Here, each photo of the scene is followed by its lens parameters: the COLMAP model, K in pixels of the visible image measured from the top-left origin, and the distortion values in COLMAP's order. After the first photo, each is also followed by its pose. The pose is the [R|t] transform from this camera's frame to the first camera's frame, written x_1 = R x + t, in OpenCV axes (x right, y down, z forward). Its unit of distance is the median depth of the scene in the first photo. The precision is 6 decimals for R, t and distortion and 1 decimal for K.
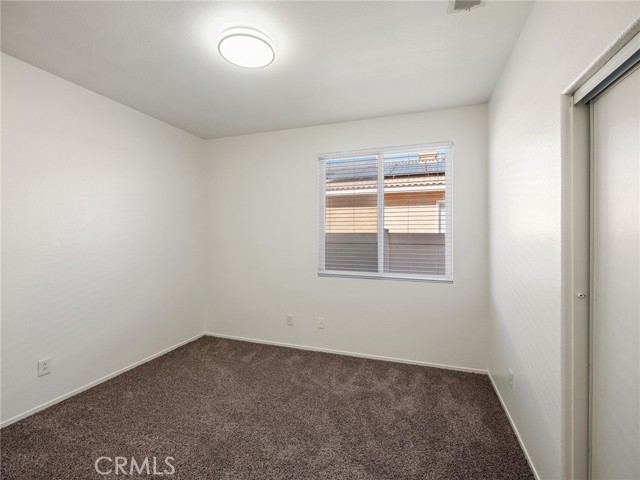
lens RADIAL K [[290.7, 0, 320.0], [0, 290.7, 240.0], [0, 0, 1]] dist [0.000622, 0.000006]
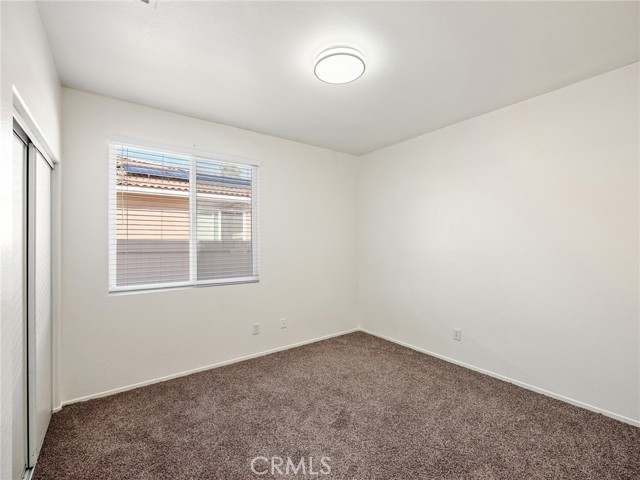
lens RADIAL K [[290.7, 0, 320.0], [0, 290.7, 240.0], [0, 0, 1]] dist [0.000622, 0.000006]
pose [[0.565604, 0.002526, 0.824673, -0.326948], [0.014245, 0.999816, -0.012832, -0.002734], [-0.824554, 0.019005, 0.565464, 0.111251]]
